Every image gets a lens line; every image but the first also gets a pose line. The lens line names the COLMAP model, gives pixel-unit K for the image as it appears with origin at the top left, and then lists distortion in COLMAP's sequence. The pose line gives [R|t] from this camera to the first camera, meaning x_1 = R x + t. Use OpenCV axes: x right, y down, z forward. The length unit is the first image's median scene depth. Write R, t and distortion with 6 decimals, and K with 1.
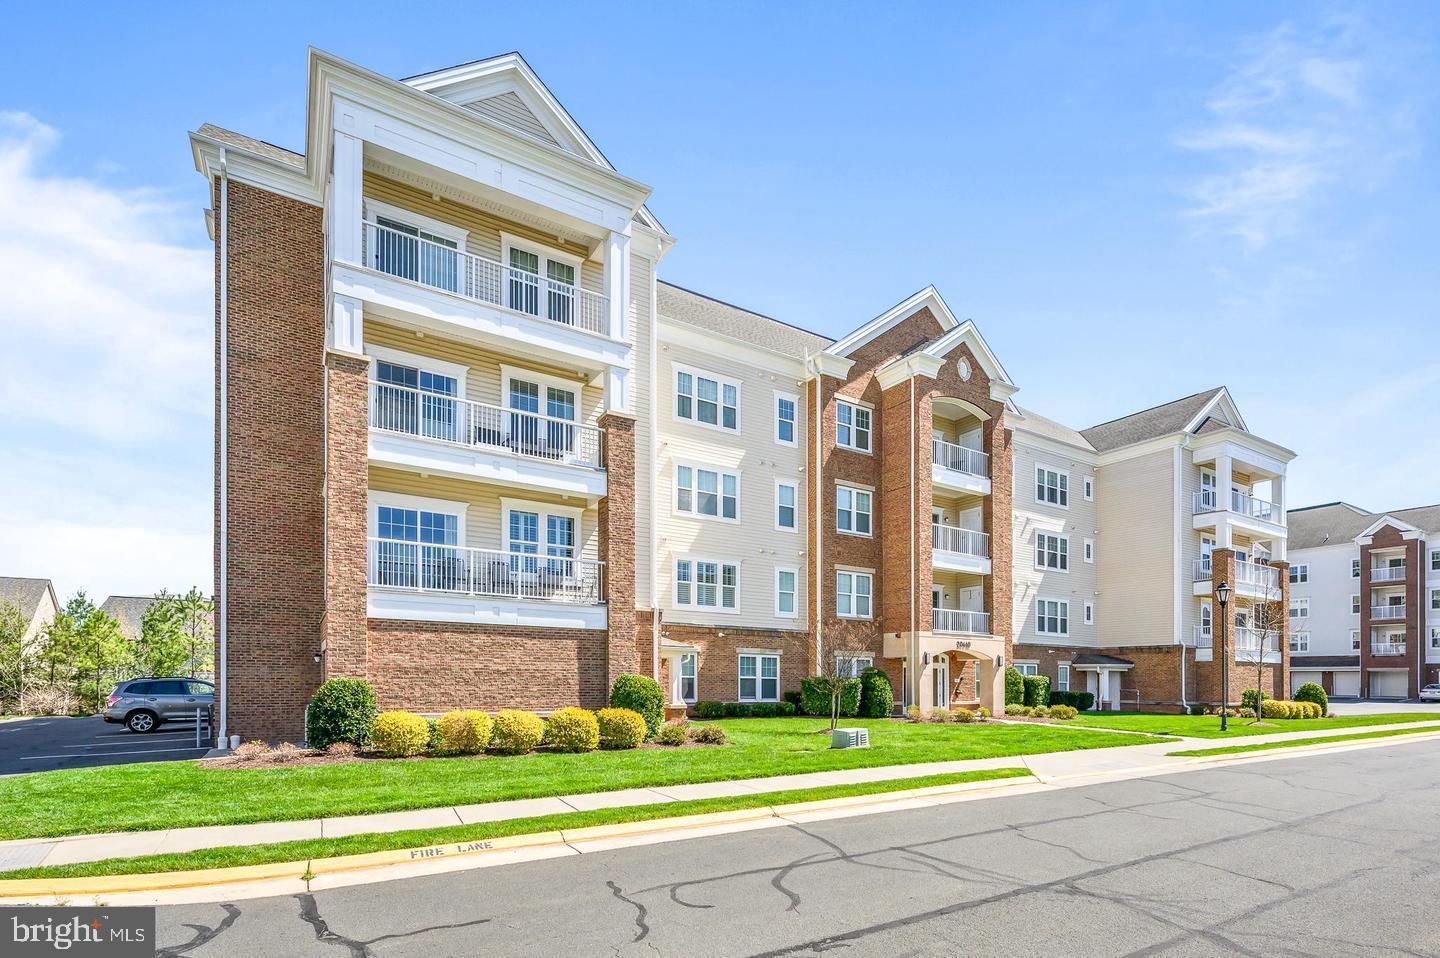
lens RADIAL K [[704.5, 0, 782.5], [0, 704.5, 678.4], [0, 0, 1]] dist [-0.001681, -0.001803]
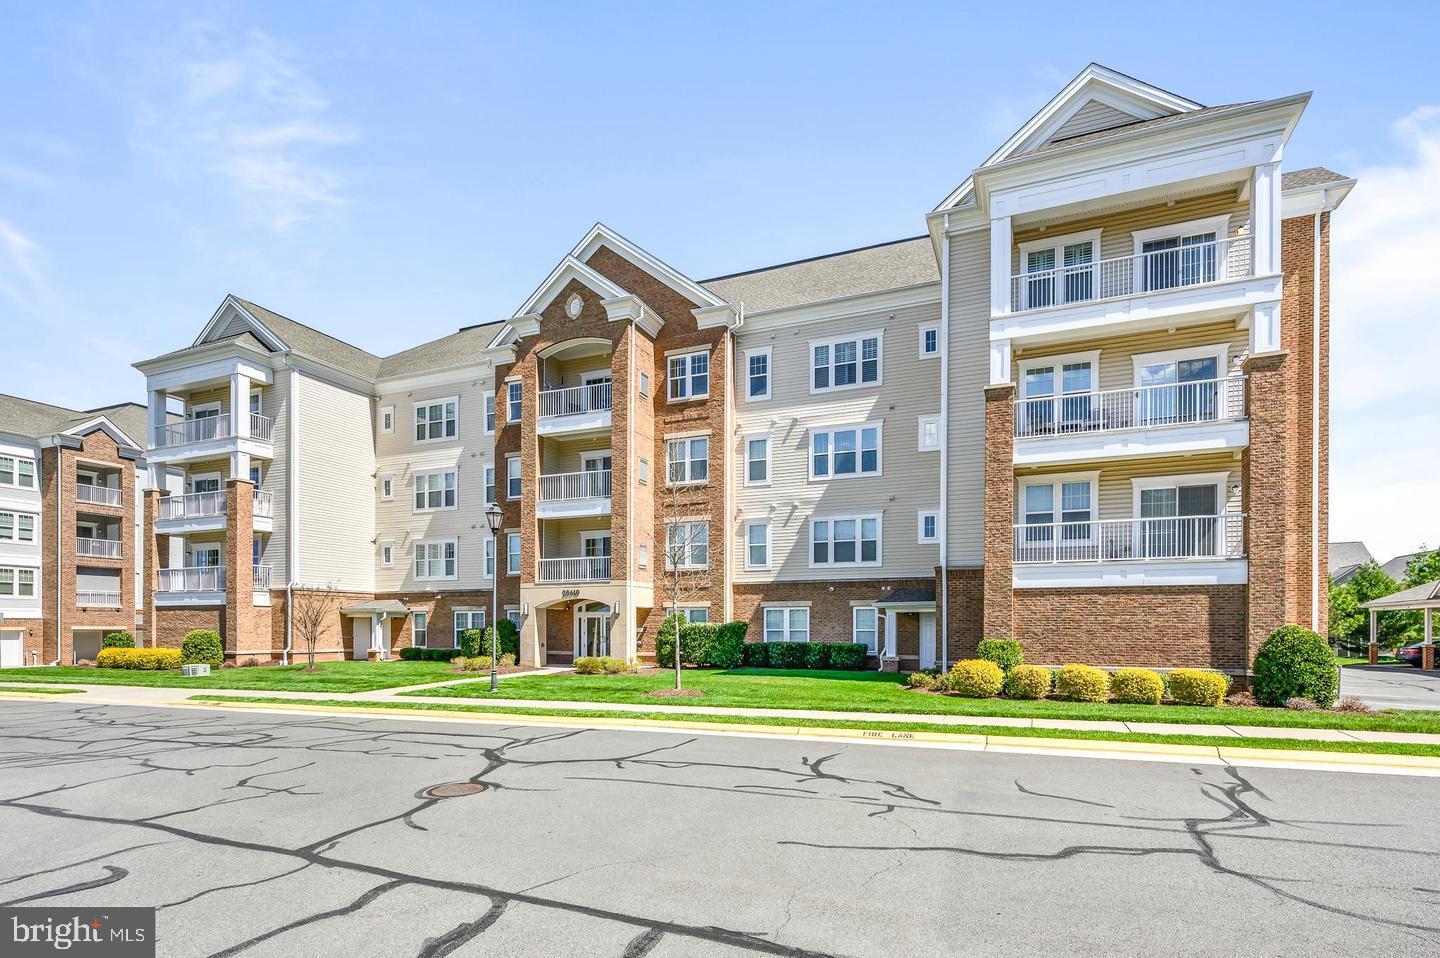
lens RADIAL K [[698.5, 0, 735.2], [0, 698.5, 629.5], [0, 0, 1]] dist [-0.008758, 0.000043]
pose [[0.582819, -0.010495, -0.812534, 1.197923], [0.008925, 0.999939, -0.006514, 0.010307], [0.812553, -0.003455, 0.582877, 0.645951]]
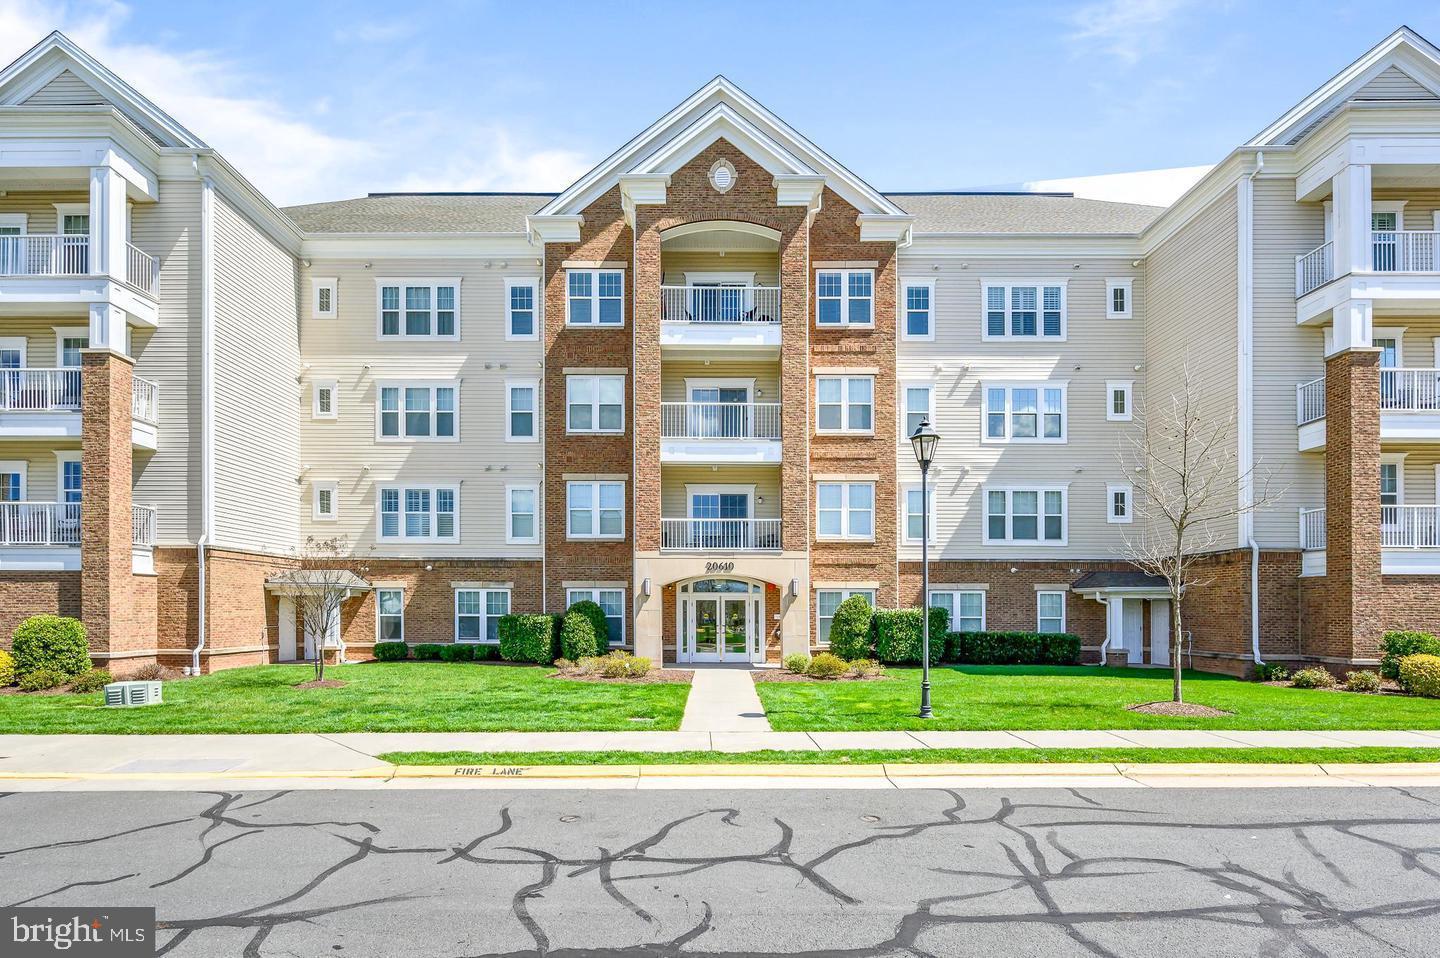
lens RADIAL K [[704.5, 0, 706.8], [0, 704.5, 611.4], [0, 0, 1]] dist [-0.001681, -0.001803]
pose [[0.835799, -0.008034, -0.548976, 0.651696], [0.007303, 0.999967, -0.003515, -0.000966], [0.548987, -0.001072, 0.835830, 0.416328]]
